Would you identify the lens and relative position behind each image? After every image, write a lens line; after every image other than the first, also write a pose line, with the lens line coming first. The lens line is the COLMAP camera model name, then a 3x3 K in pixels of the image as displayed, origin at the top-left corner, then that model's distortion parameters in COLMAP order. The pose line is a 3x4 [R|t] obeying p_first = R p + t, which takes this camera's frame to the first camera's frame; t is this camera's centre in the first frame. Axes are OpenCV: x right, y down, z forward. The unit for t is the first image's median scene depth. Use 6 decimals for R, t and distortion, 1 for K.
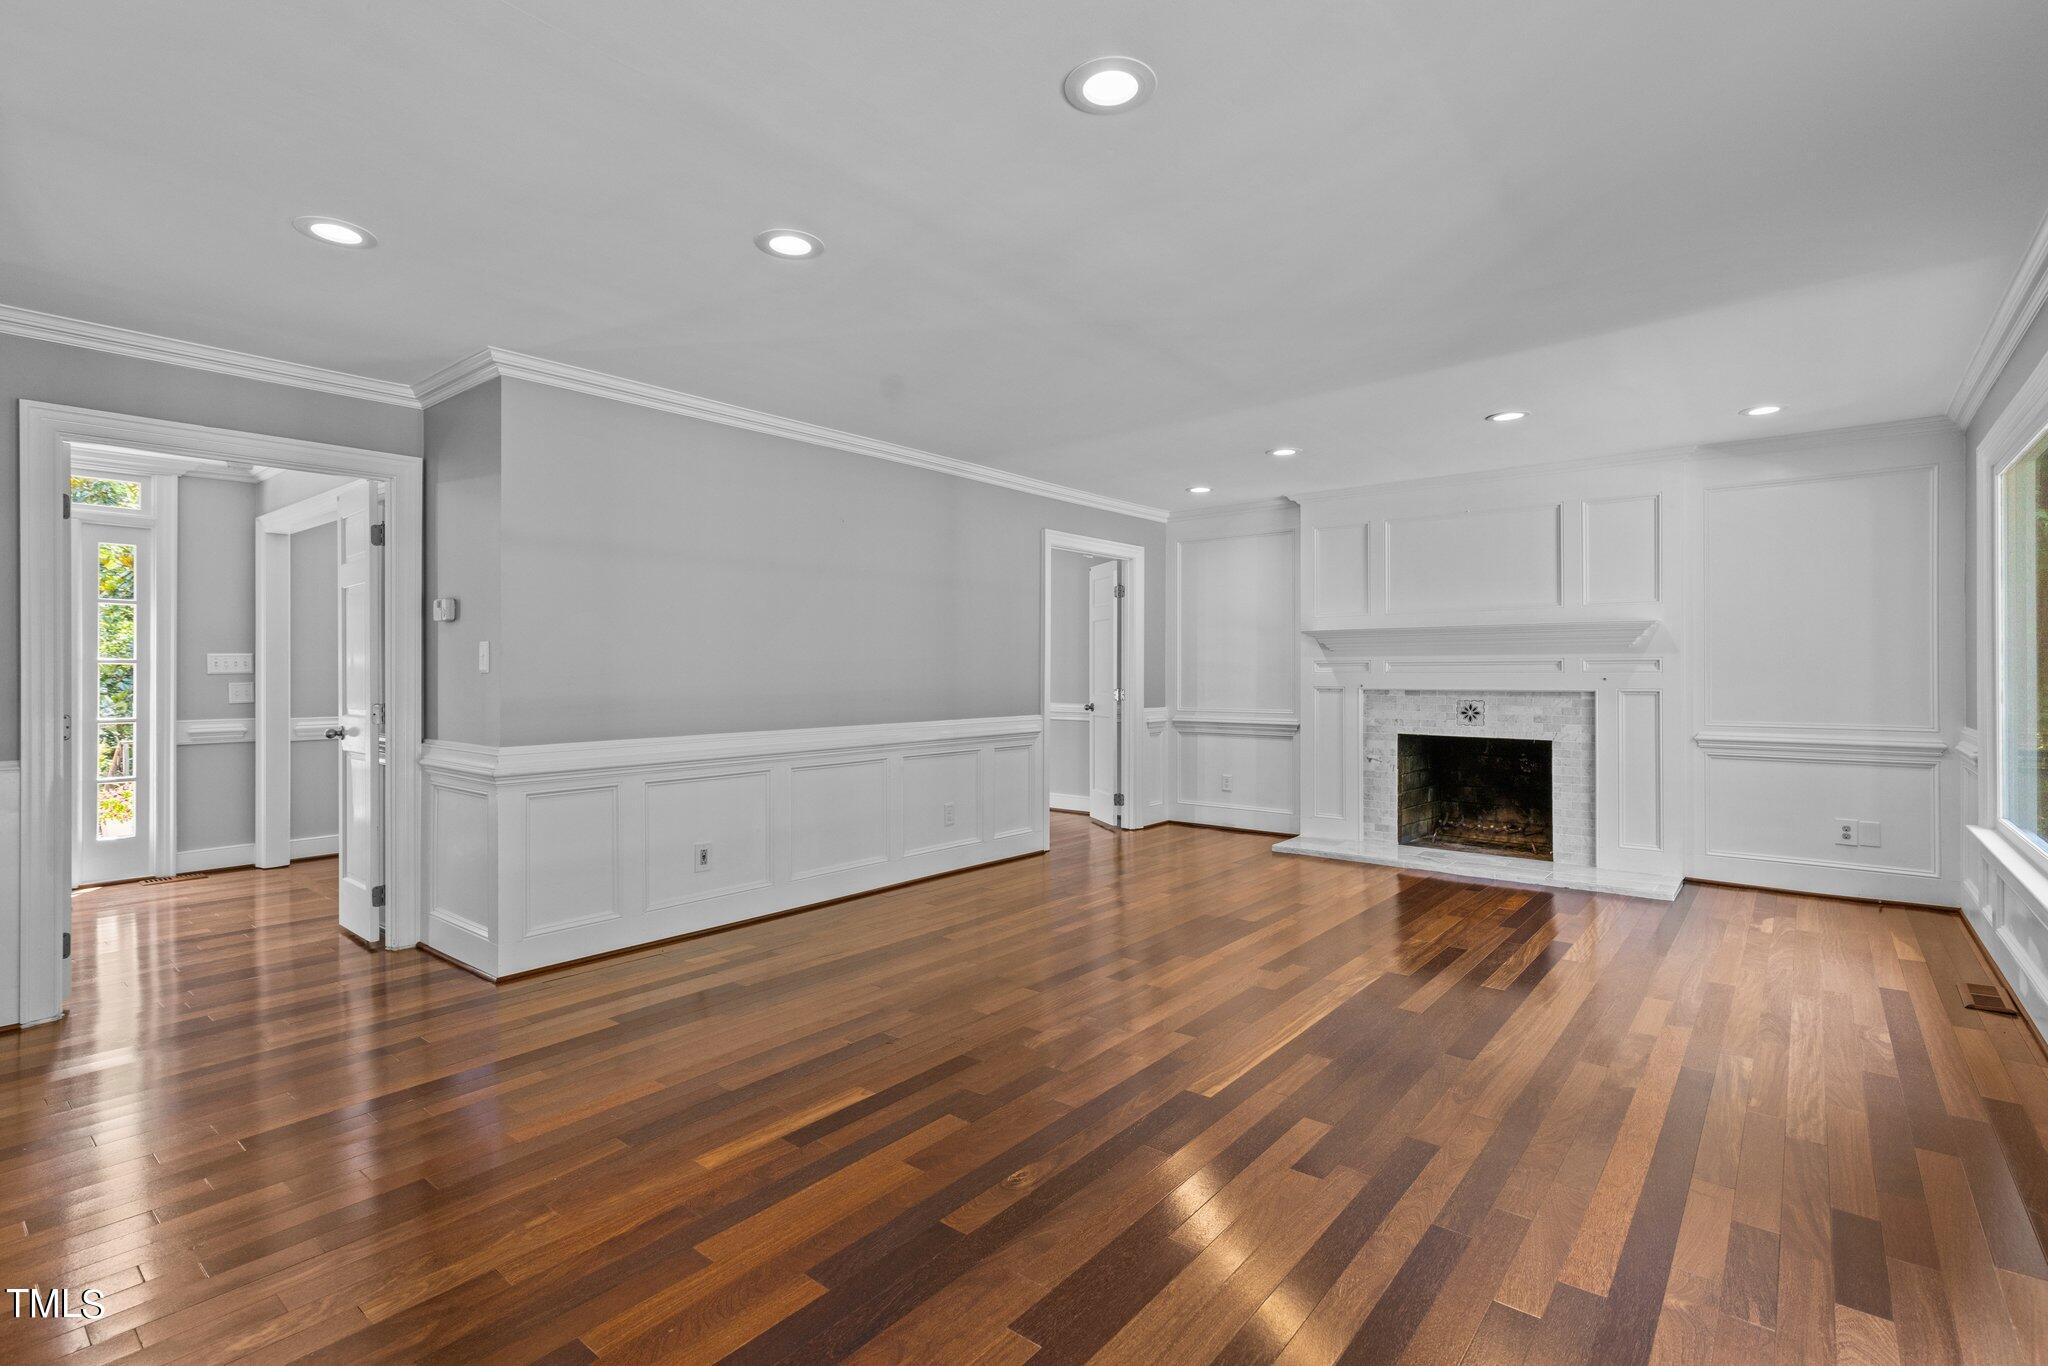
lens RADIAL K [[947.8, 0, 1024.0], [0, 947.8, 683.0], [0, 0, 1]] dist [0.000485, -0.000125]
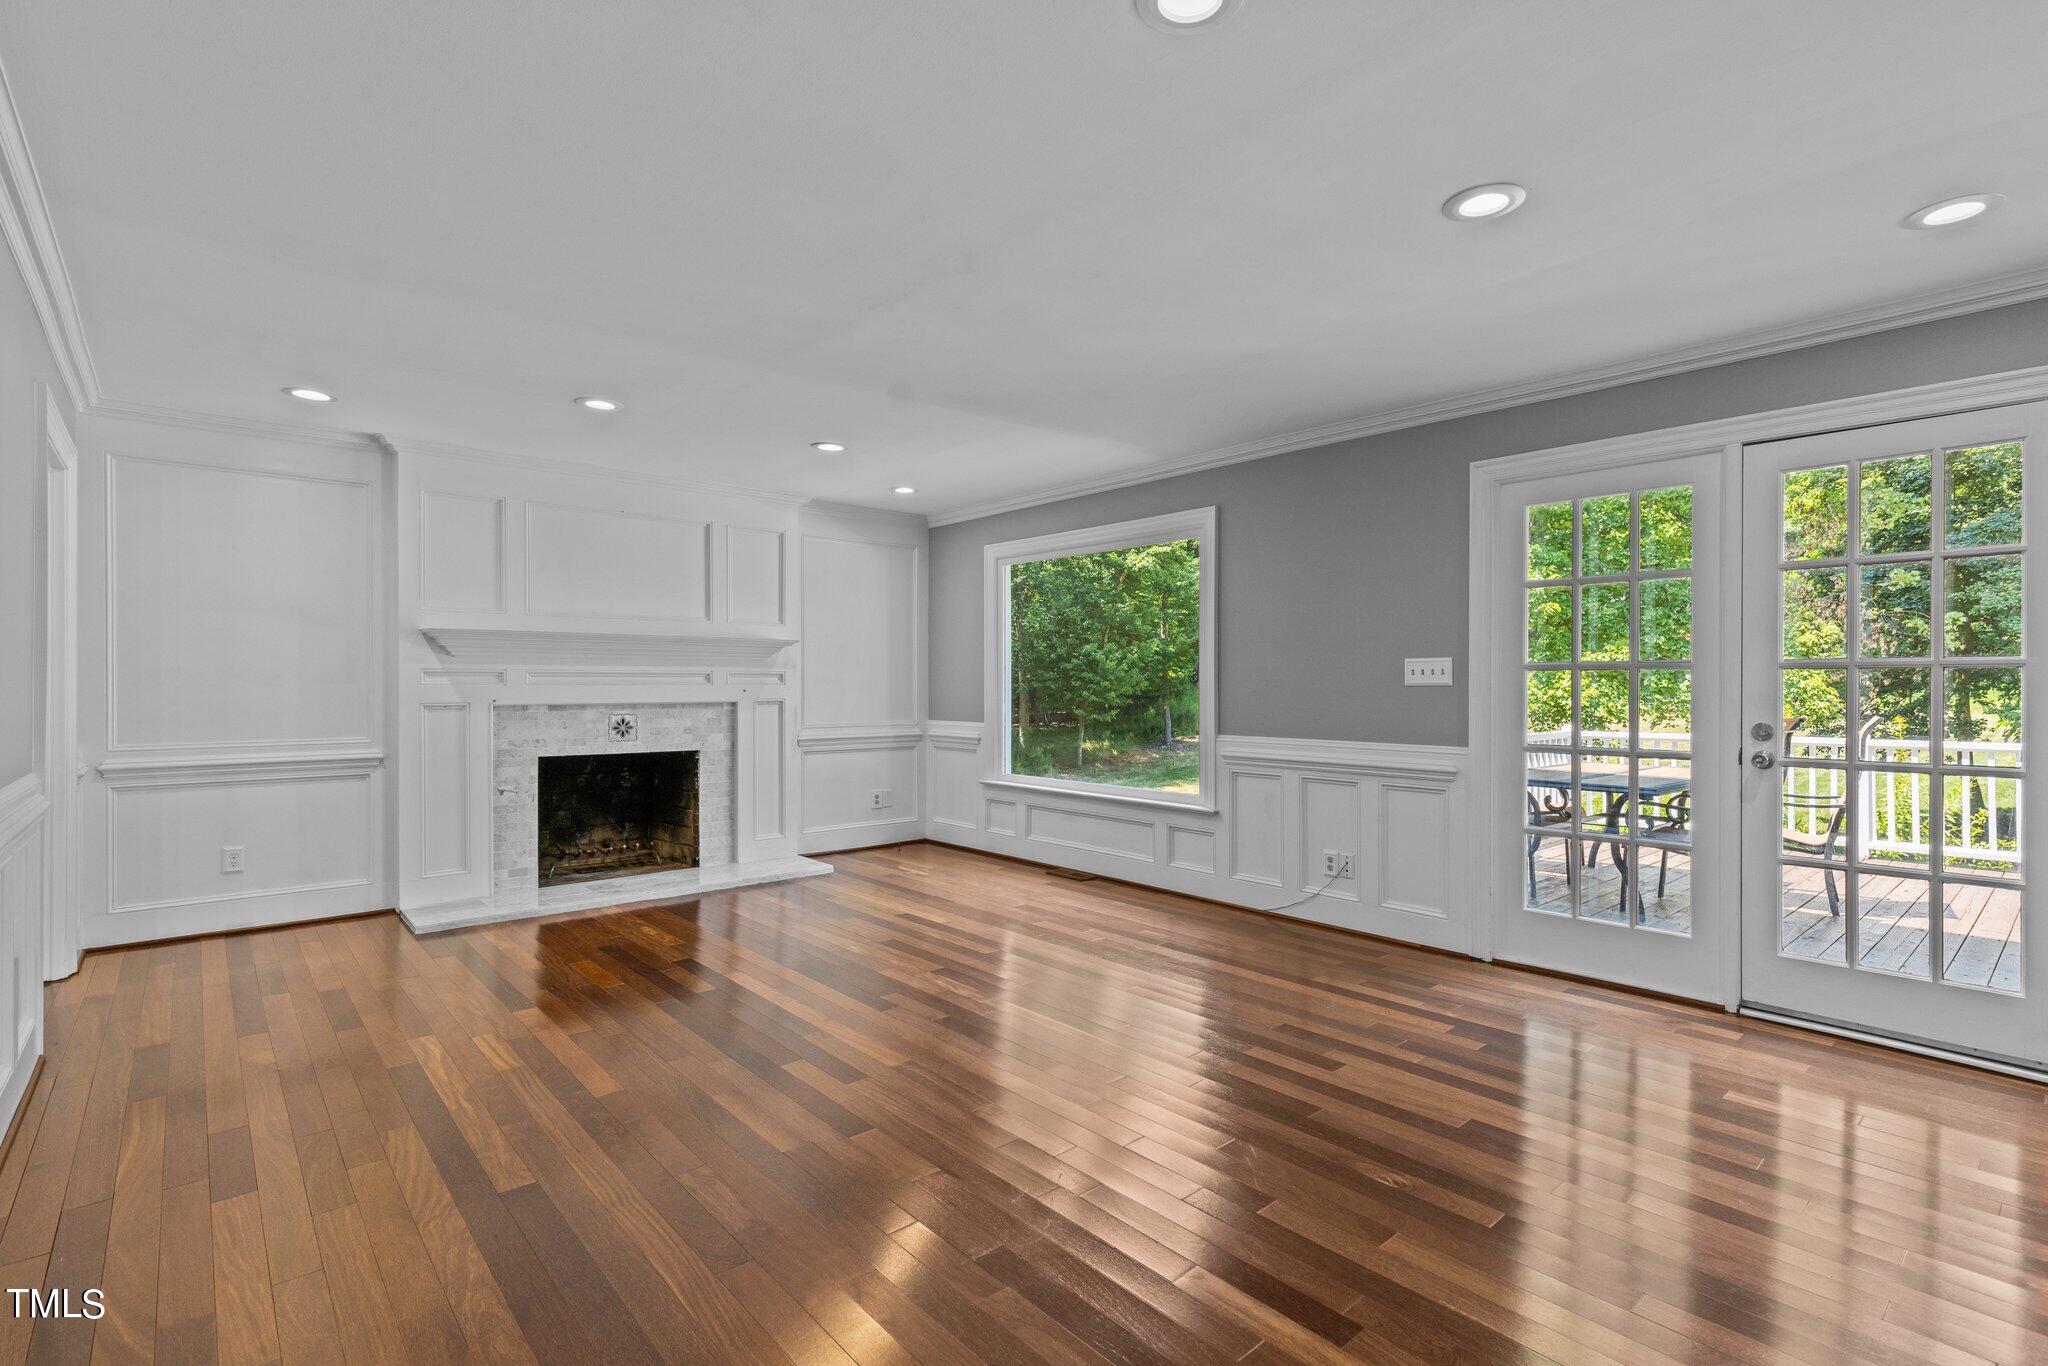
lens RADIAL K [[954.2, 0, 1024.7], [0, 954.2, 691.4], [0, 0, 1]] dist [0.002476, 0.000279]
pose [[0.158466, -0.002407, 0.987362, -0.391950], [0.012701, 0.999919, 0.000400, 0.000457], [-0.987283, 0.012477, 0.158484, 0.454737]]
